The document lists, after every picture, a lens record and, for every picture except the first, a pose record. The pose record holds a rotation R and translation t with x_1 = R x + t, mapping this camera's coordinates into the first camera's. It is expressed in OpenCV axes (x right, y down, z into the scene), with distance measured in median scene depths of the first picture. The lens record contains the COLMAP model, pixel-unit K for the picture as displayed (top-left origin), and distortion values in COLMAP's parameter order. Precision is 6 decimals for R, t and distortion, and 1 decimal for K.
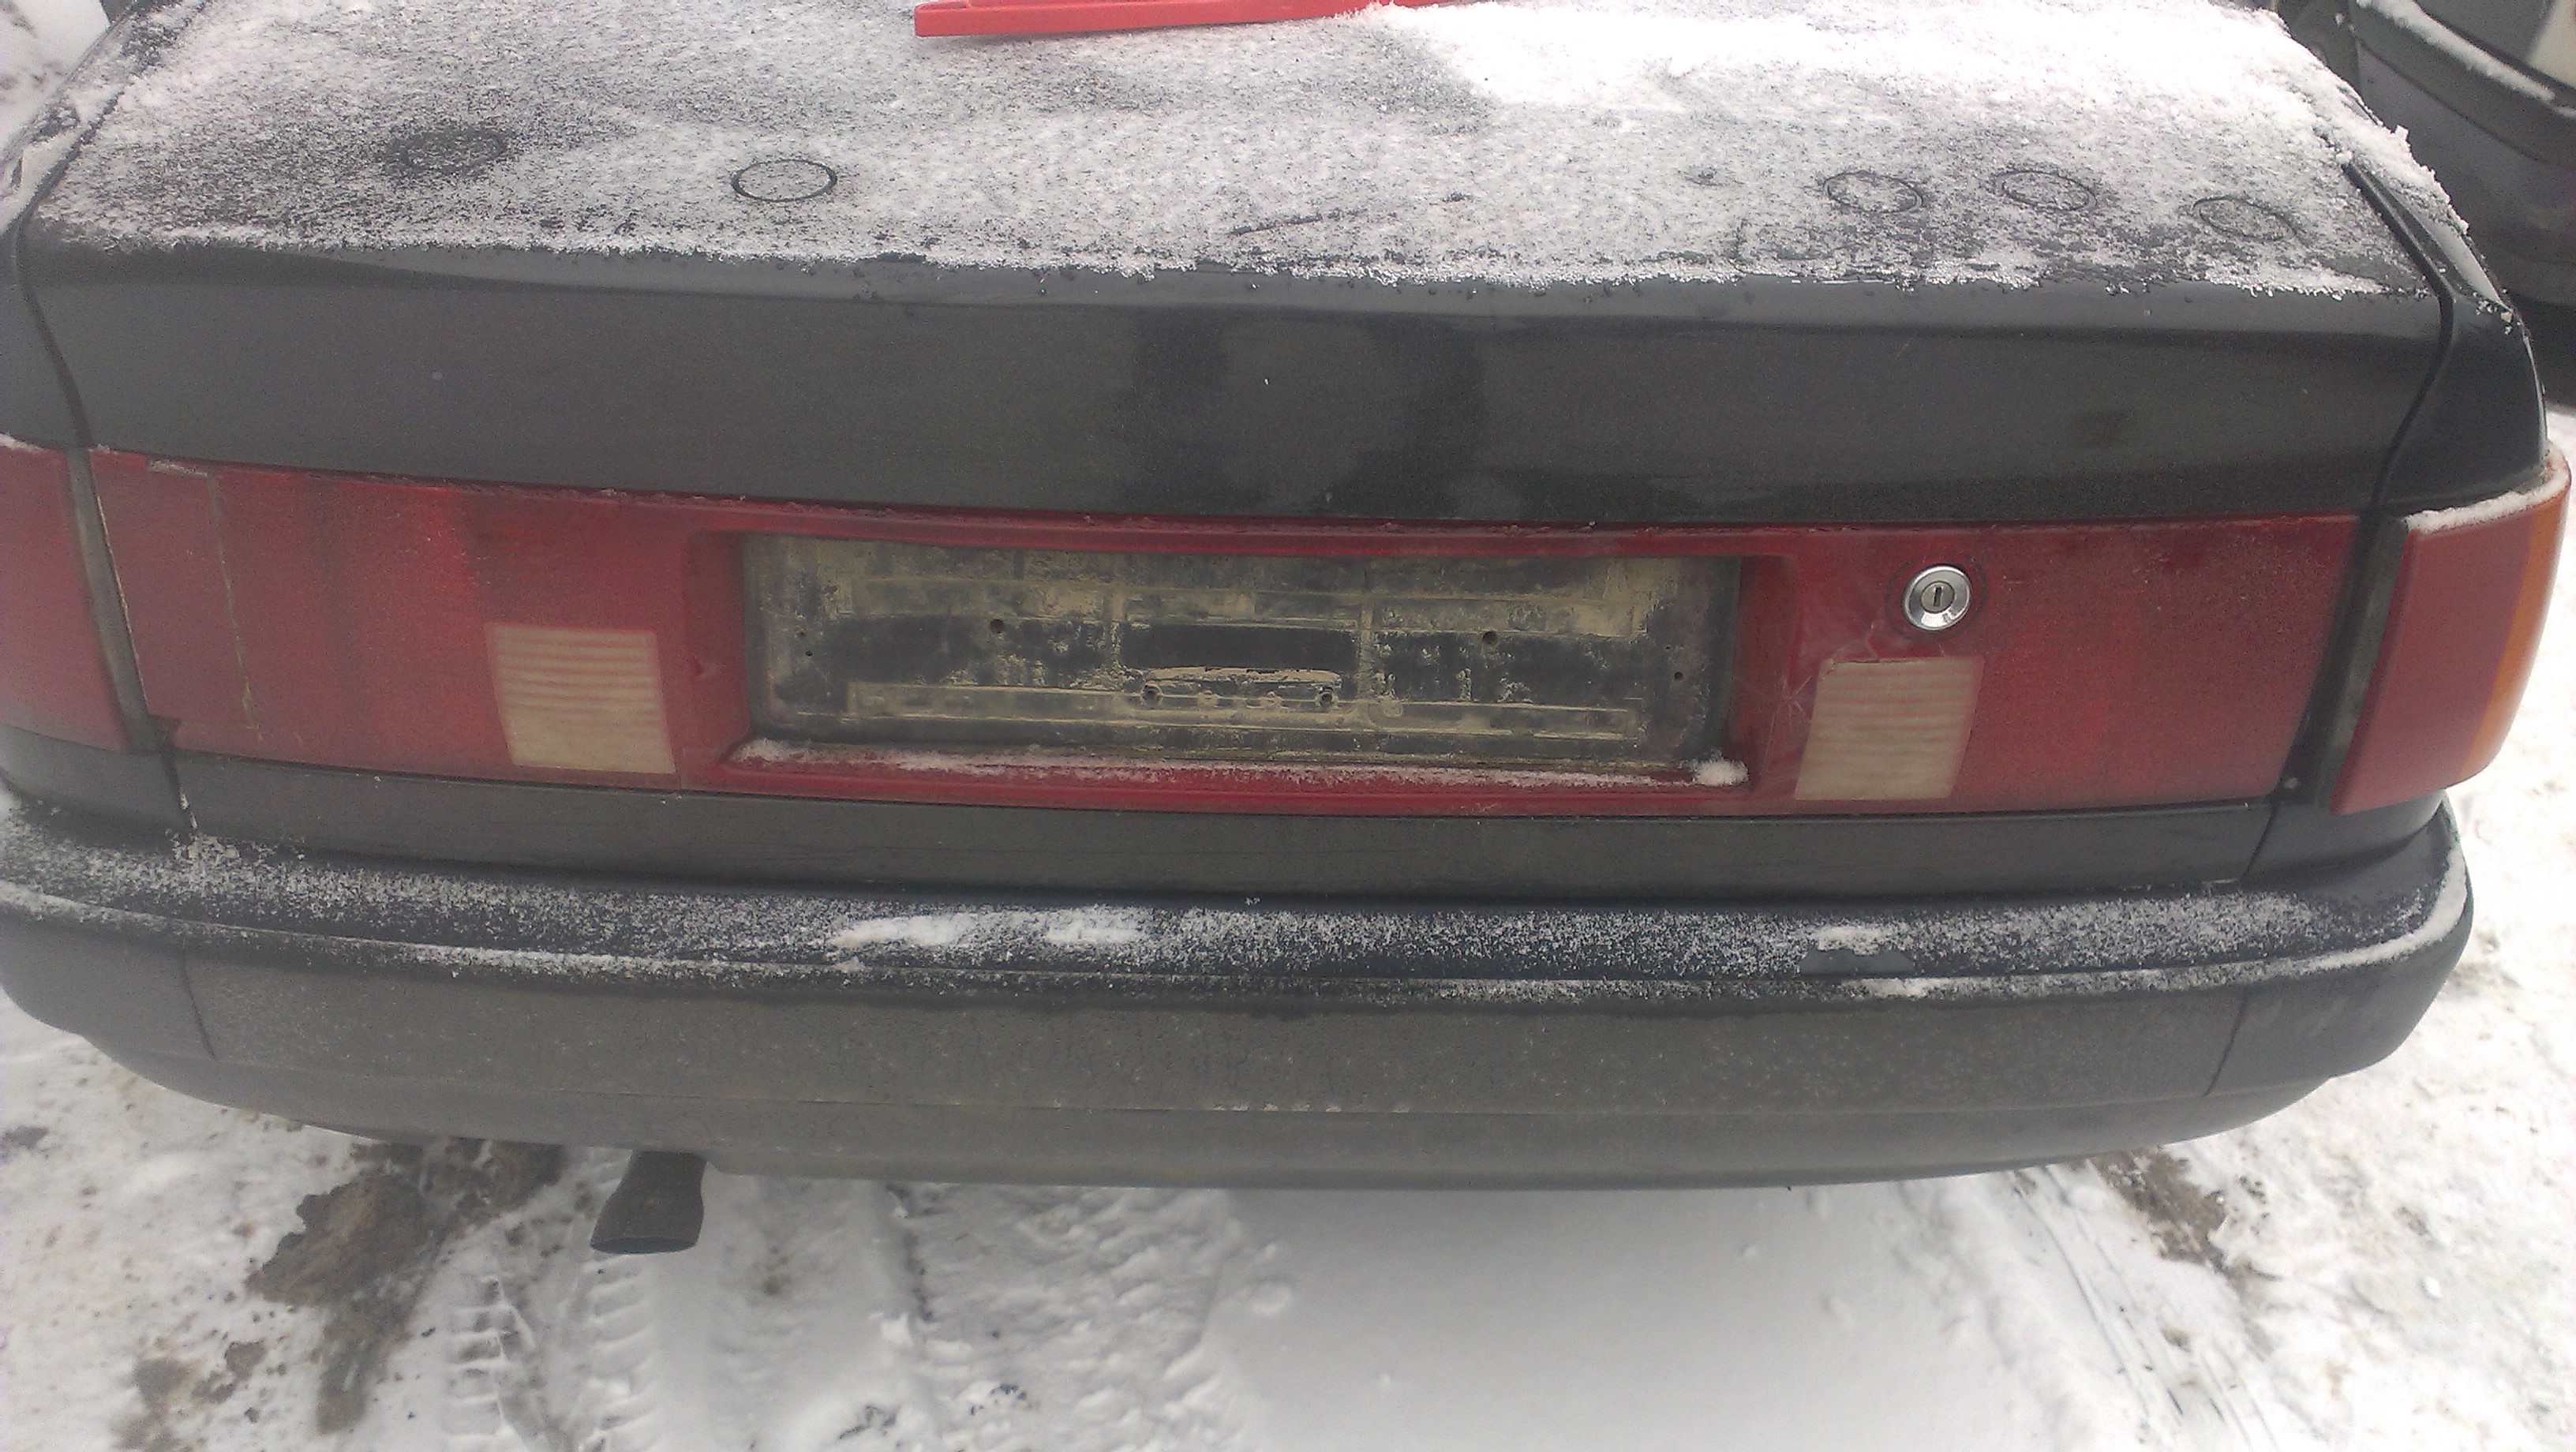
lens RADIAL K [[1994.7, 0, 1270.9], [0, 1994.7, 727.0], [0, 0, 1]] dist [0.177419, -0.290526]
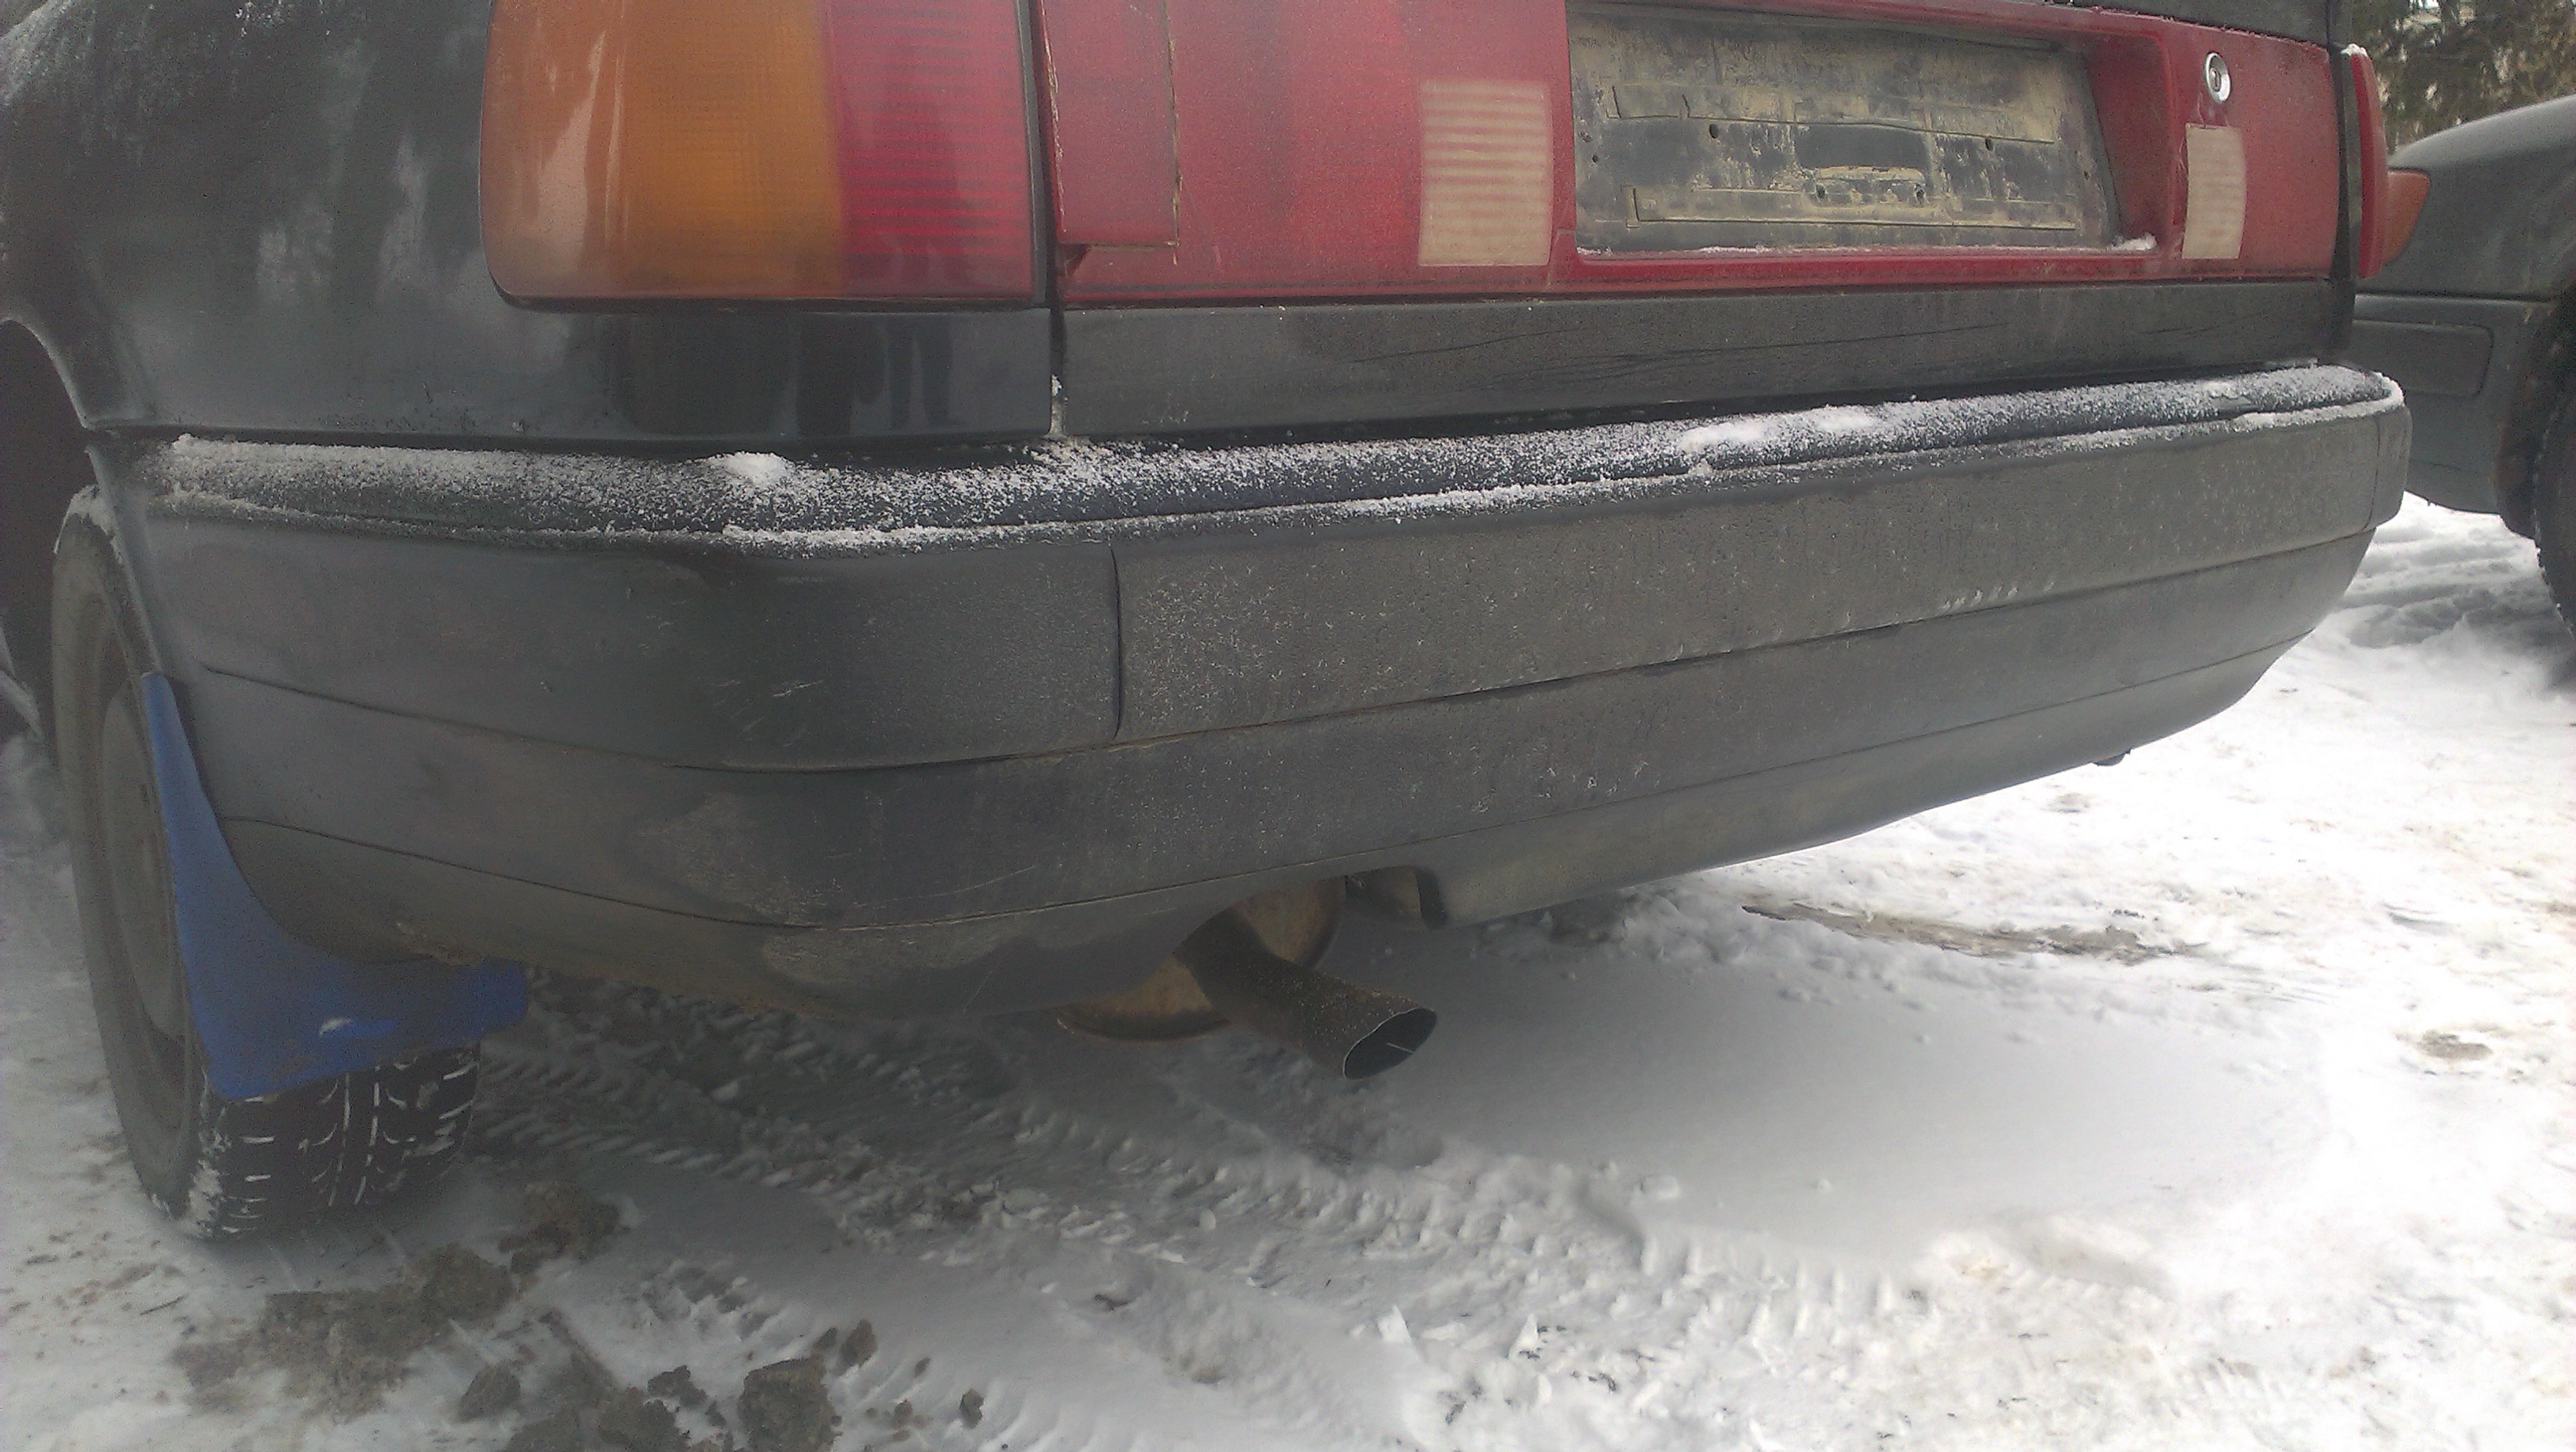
lens RADIAL K [[2067.7, 0, 1288.0], [0, 2067.7, 726.0], [0, 0, 1]] dist [0.057908, -0.001939]
pose [[0.793883, -0.171166, 0.583483, -0.970048], [0.384033, 0.885111, -0.262864, 0.413446], [-0.471454, 0.432760, 0.768408, 0.380642]]
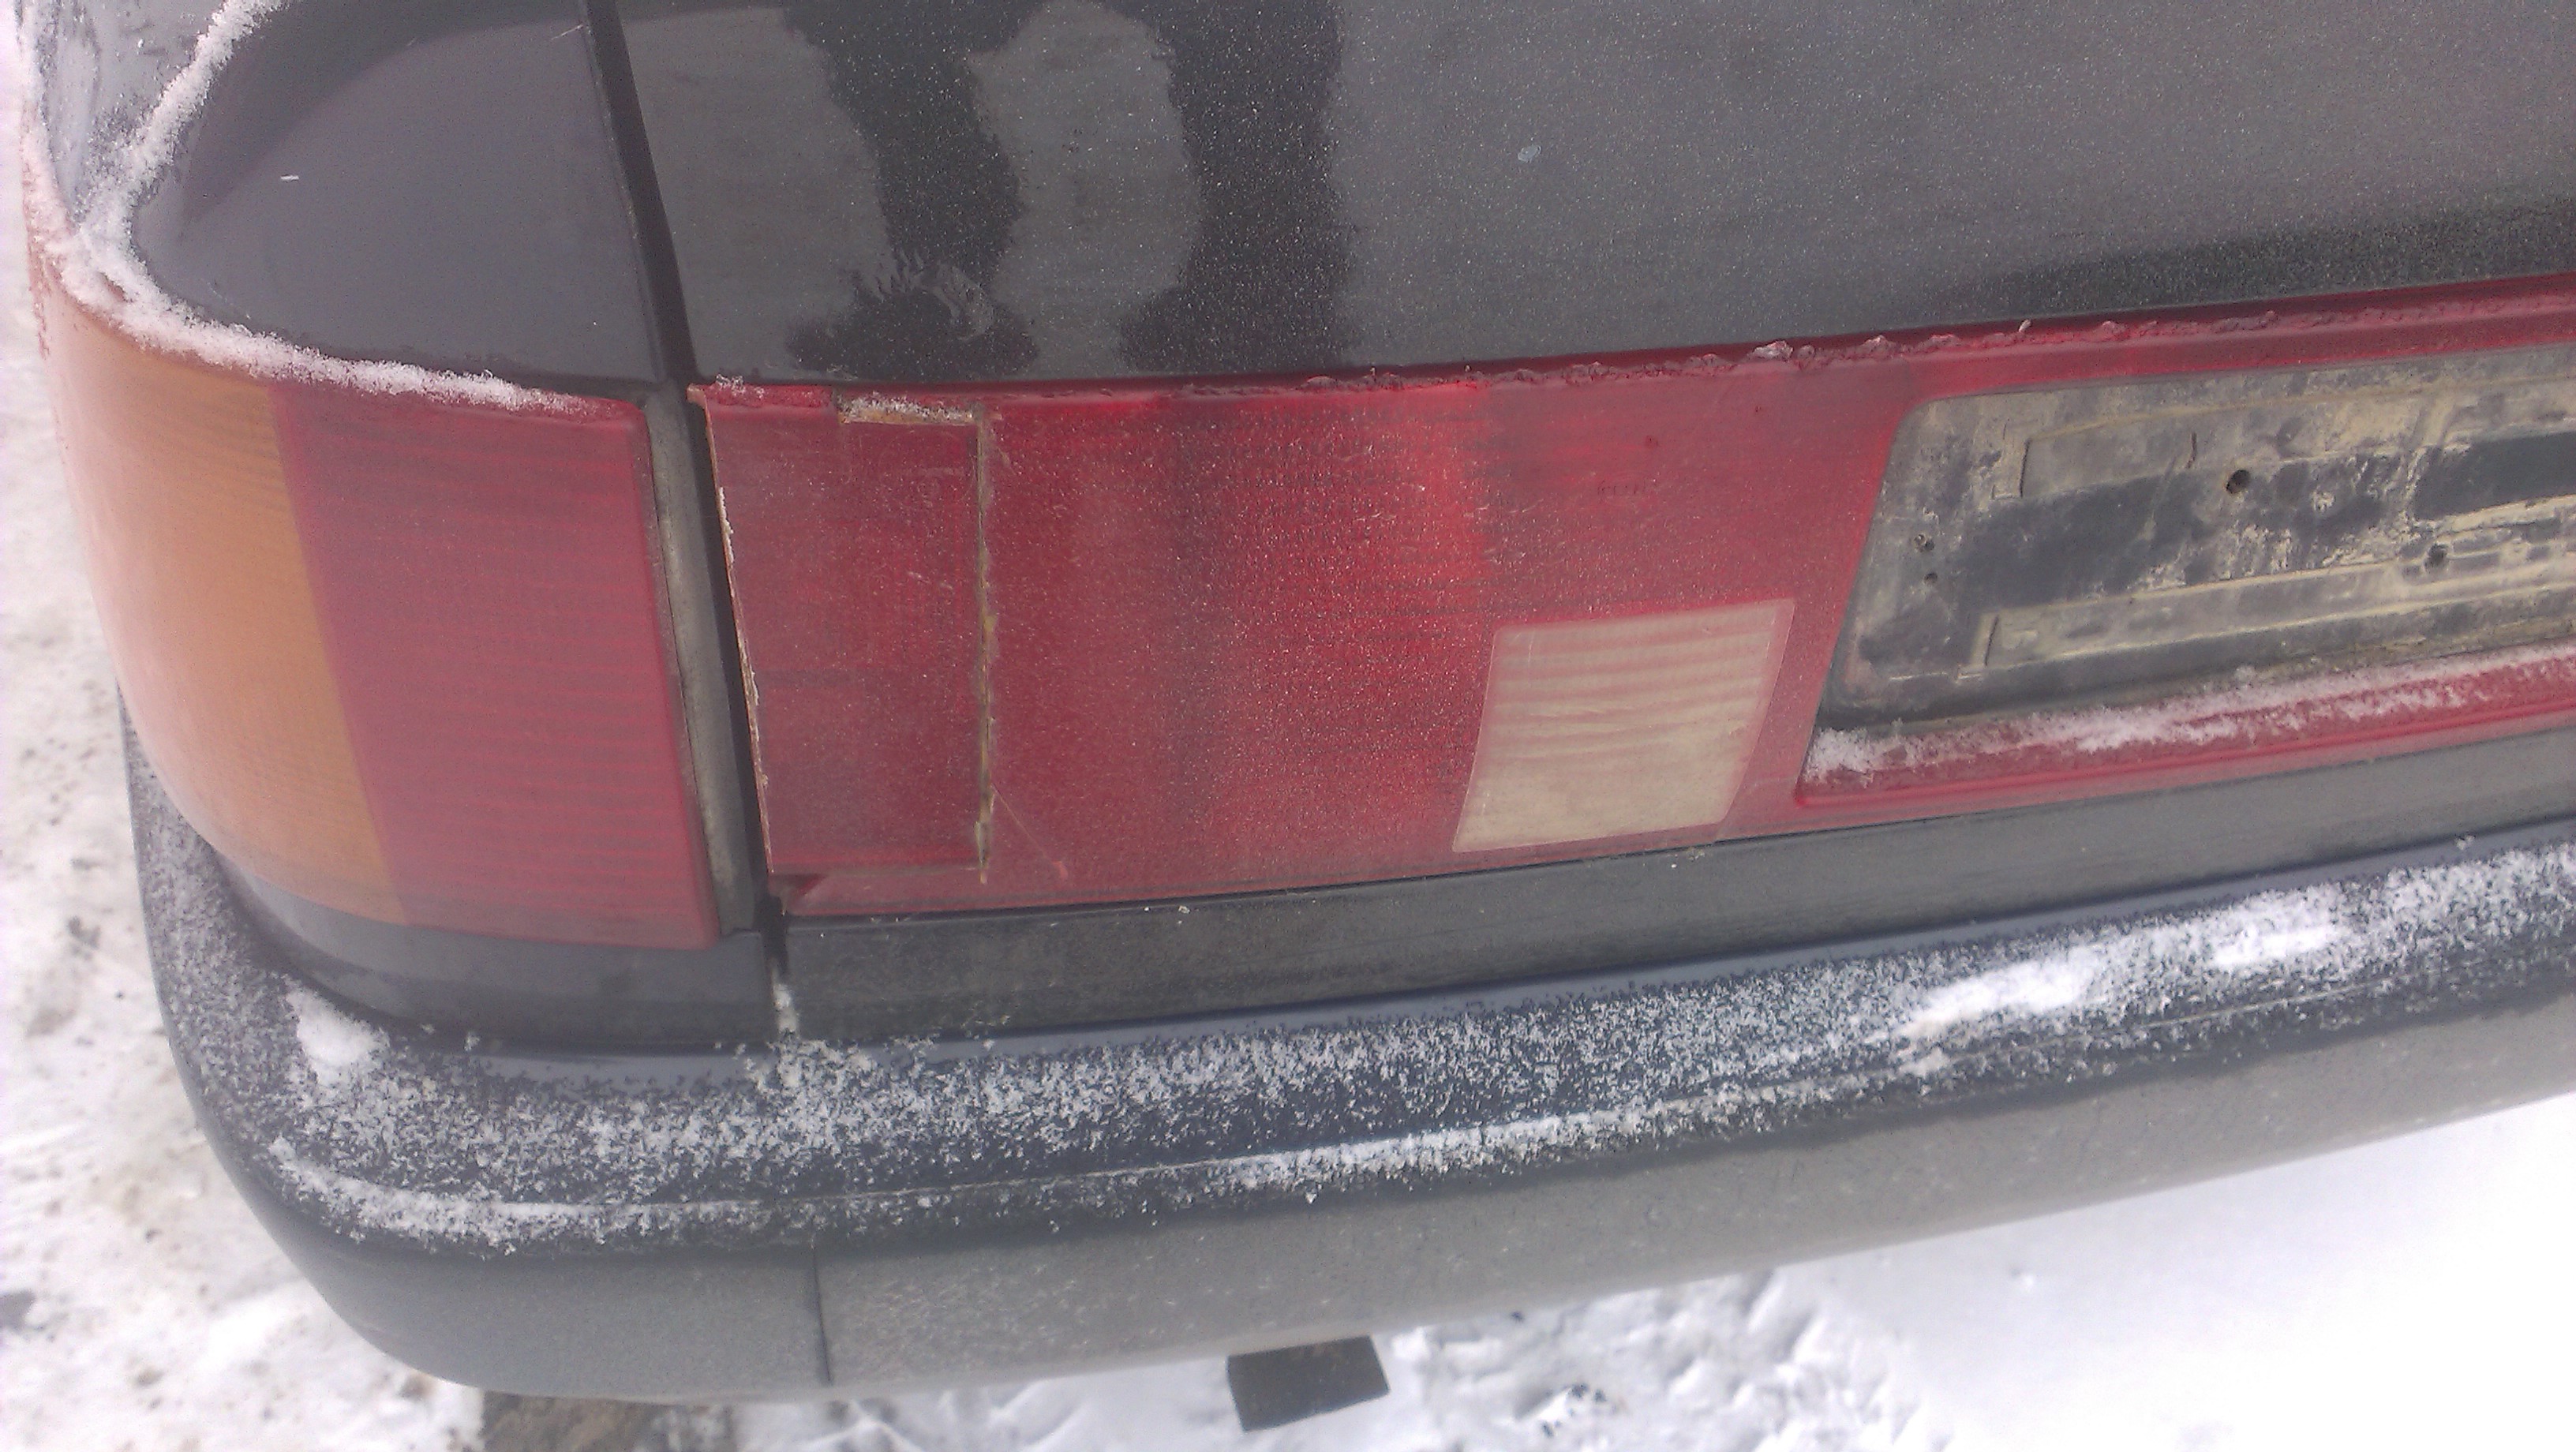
lens RADIAL K [[2018.5, 0, 1288.0], [0, 2018.5, 726.0], [0, 0, 1]] dist [0.137885, -0.234152]
pose [[0.965618, -0.157952, 0.206479, -0.504765], [0.113848, 0.970973, 0.210357, -0.130427], [-0.233712, -0.179617, 0.955571, 0.475896]]
